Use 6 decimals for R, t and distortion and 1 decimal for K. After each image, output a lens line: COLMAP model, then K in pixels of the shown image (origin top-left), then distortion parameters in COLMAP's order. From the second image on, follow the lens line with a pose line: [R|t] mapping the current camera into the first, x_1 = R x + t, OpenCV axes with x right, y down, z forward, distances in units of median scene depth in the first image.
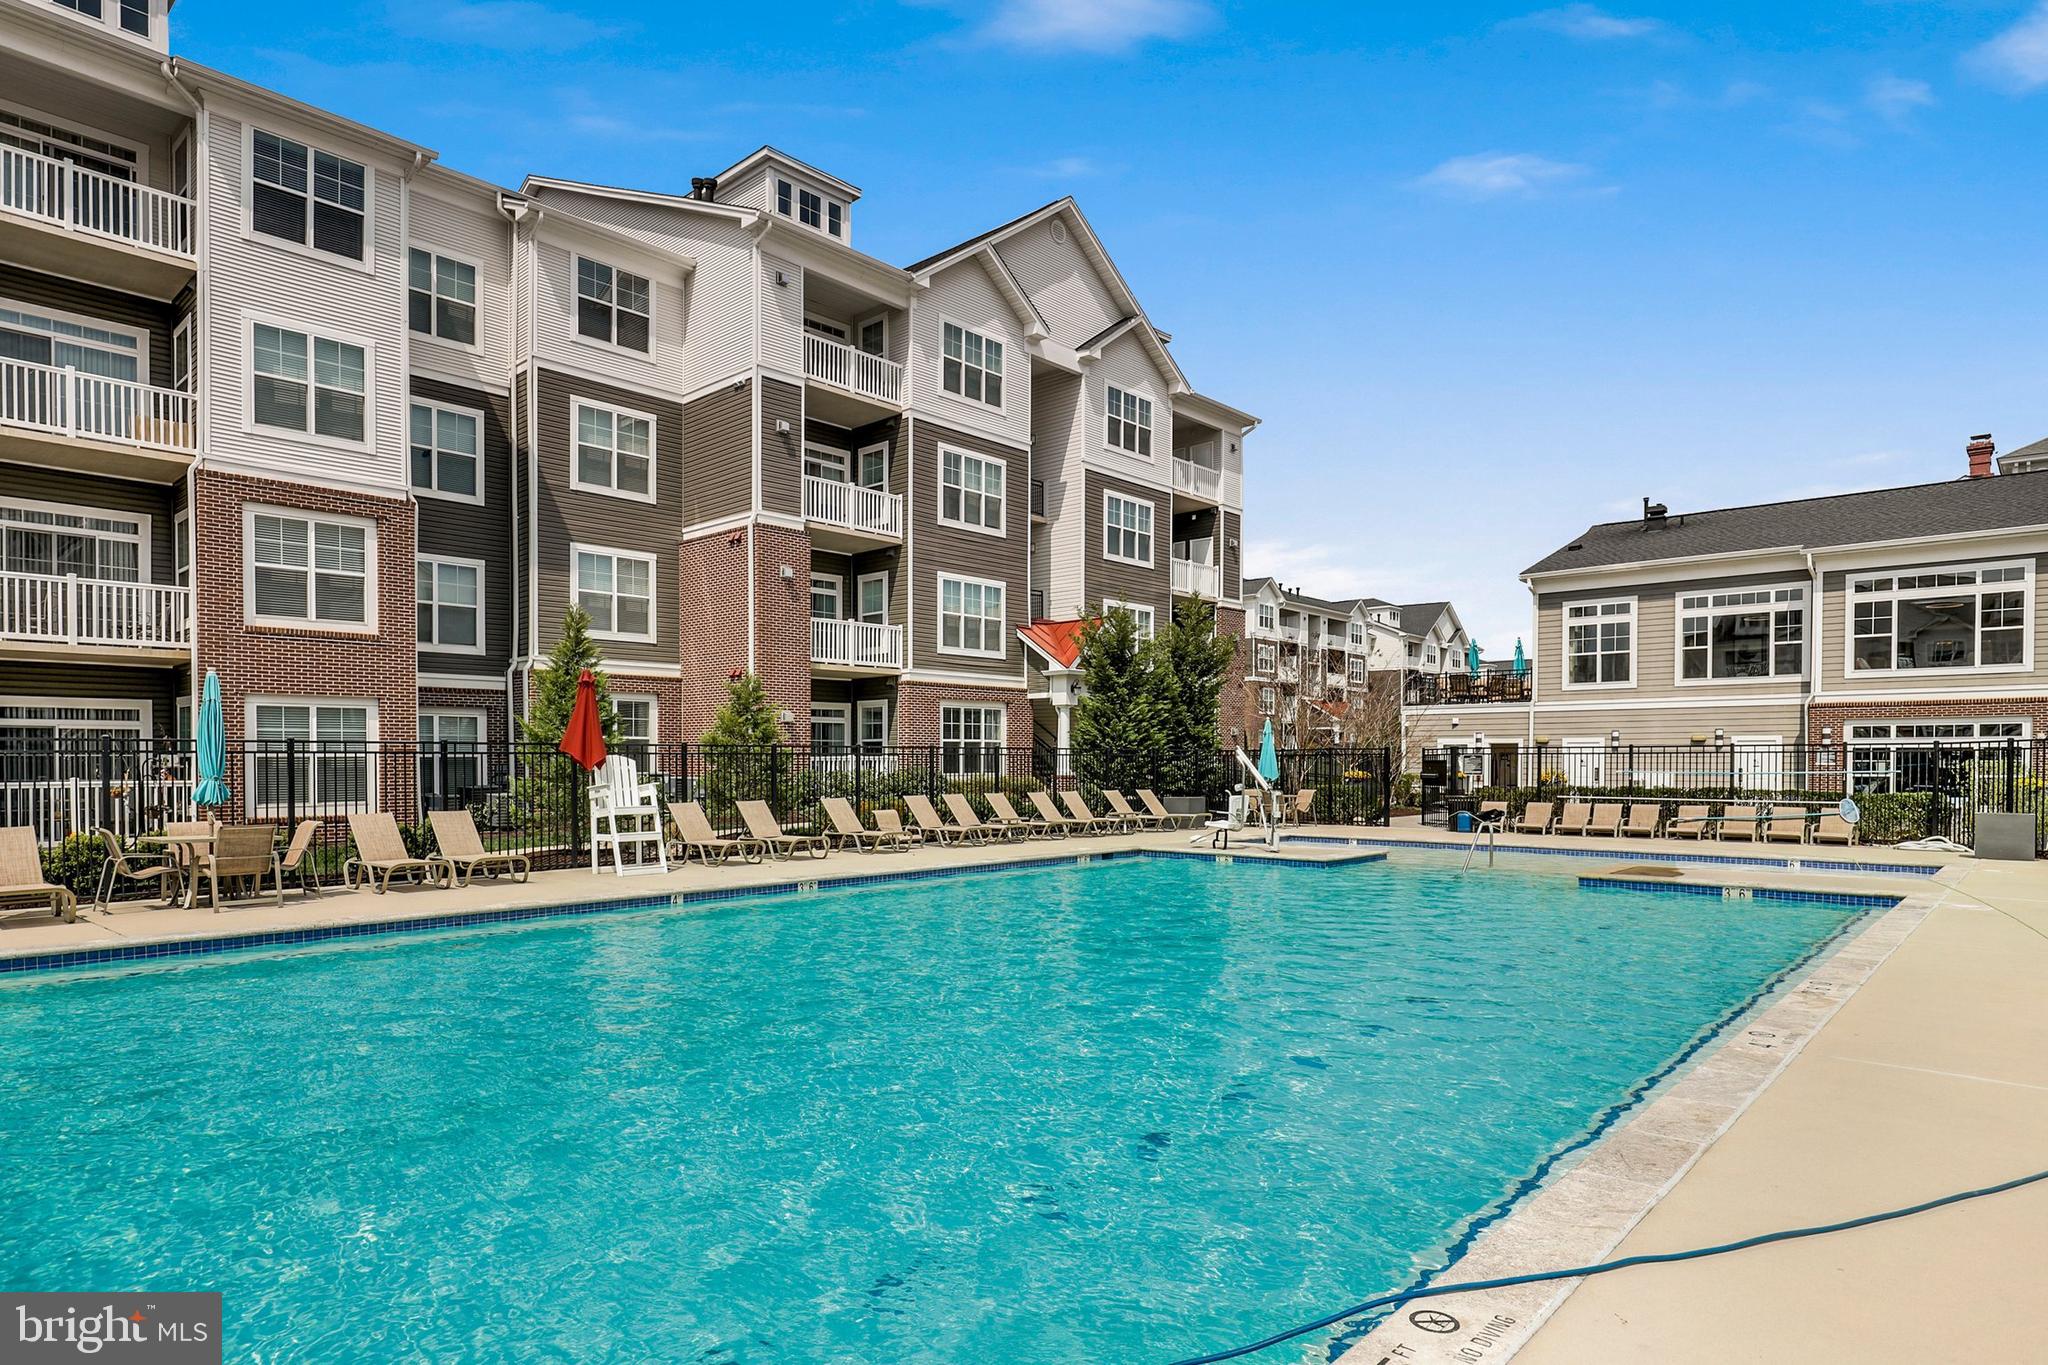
lens RADIAL K [[955.4, 0, 1014.1], [0, 955.4, 772.0], [0, 0, 1]] dist [0.002169, 0.000840]
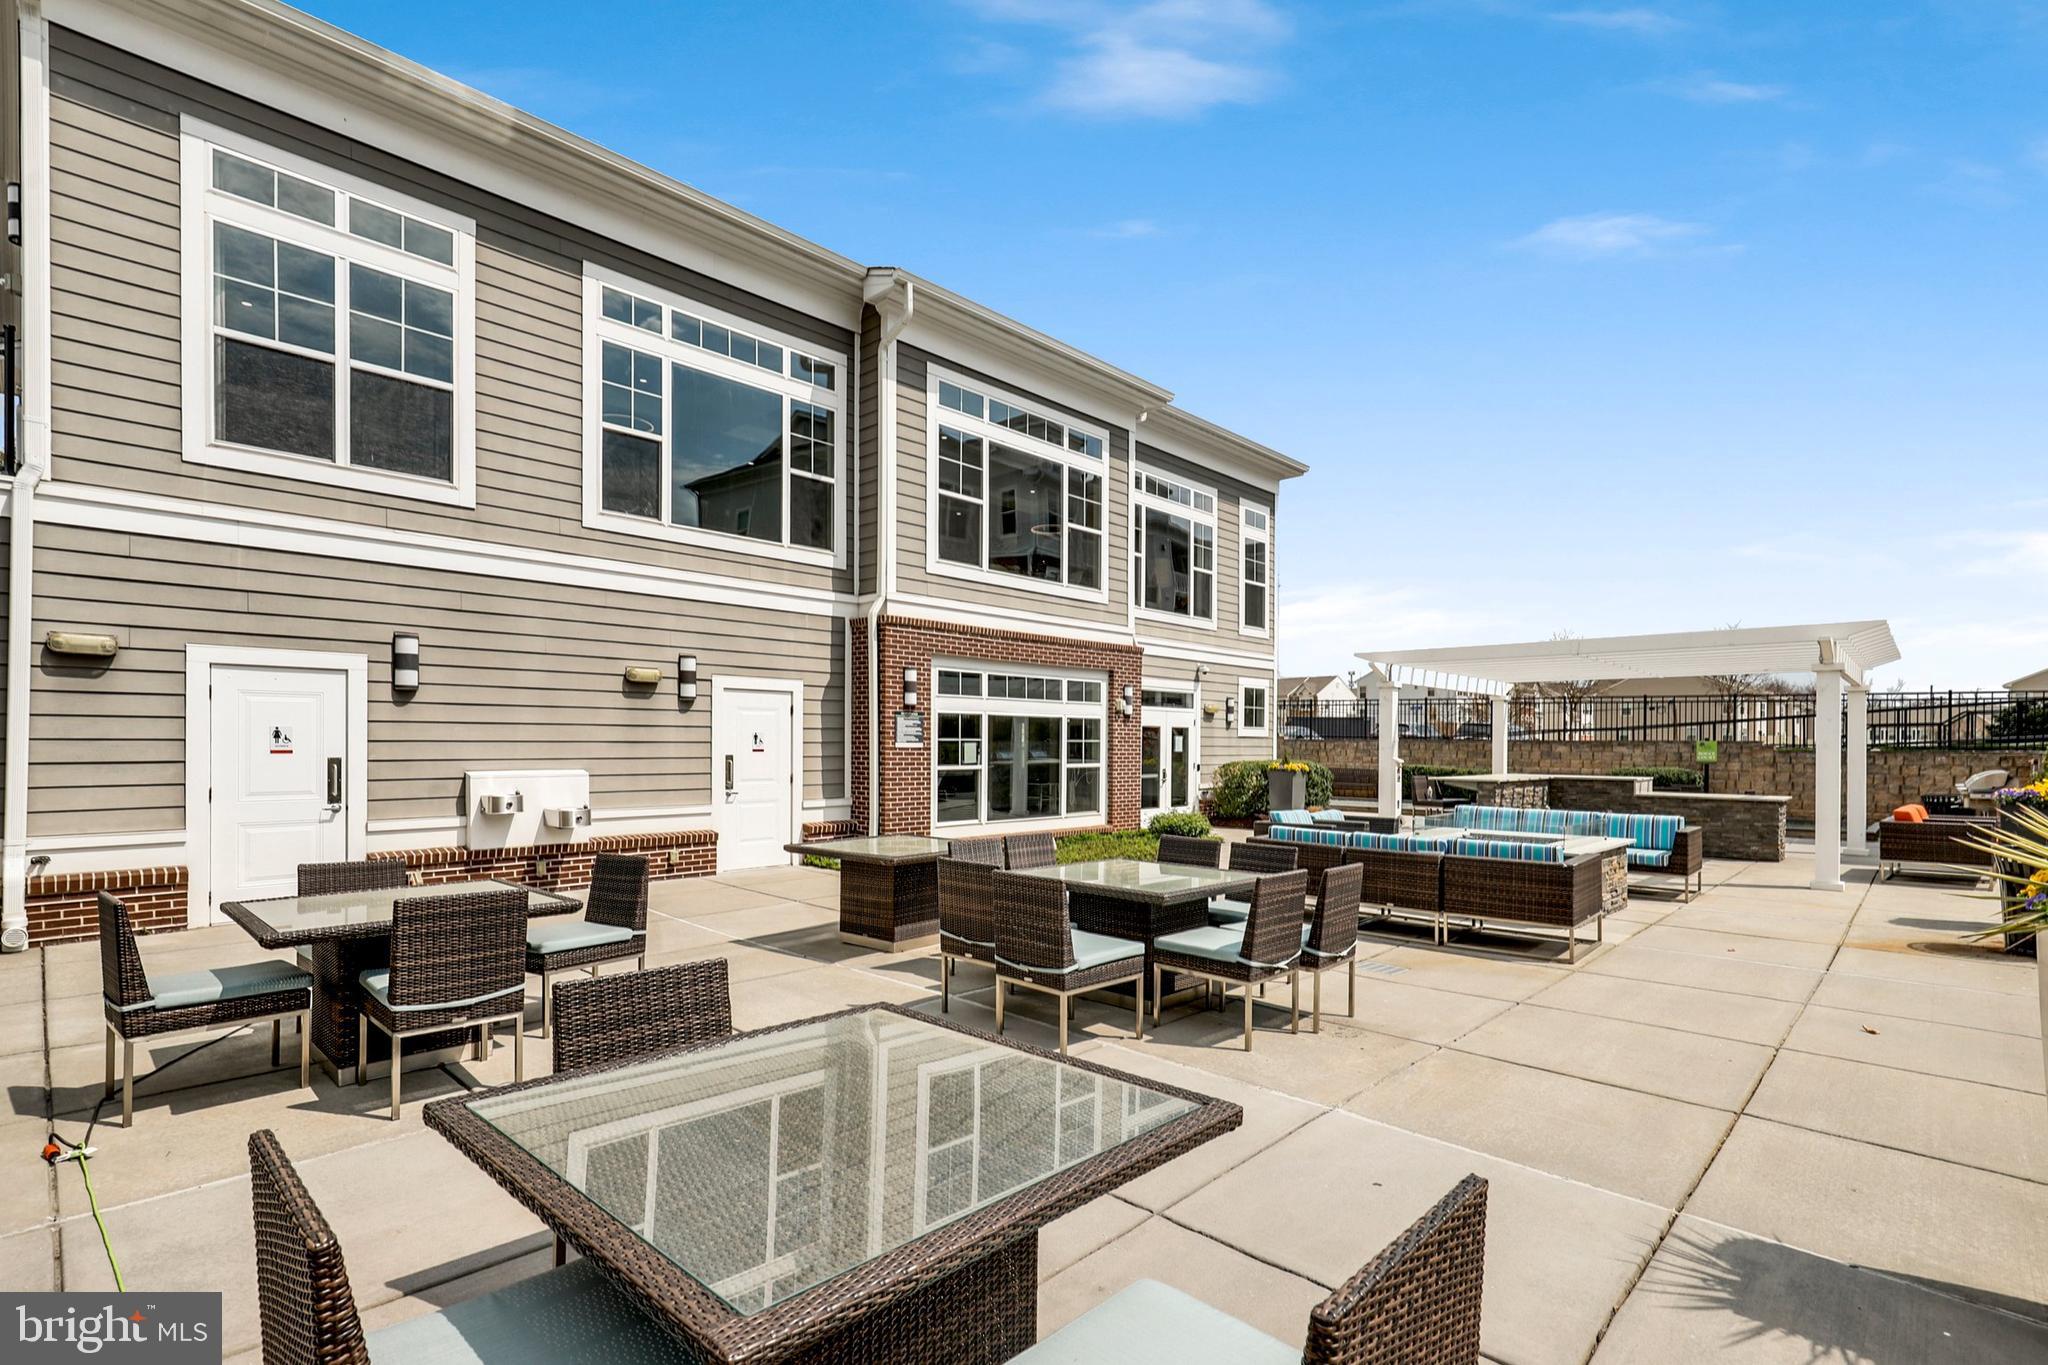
lens RADIAL K [[955.4, 0, 1014.4], [0, 955.4, 745.2], [0, 0, 1]] dist [0.002169, 0.000840]
pose [[-0.057779, -0.003194, 0.998324, 0.320837], [0.000951, 0.999994, 0.003254, -0.008859], [-0.998329, 0.001138, -0.057776, 0.843615]]
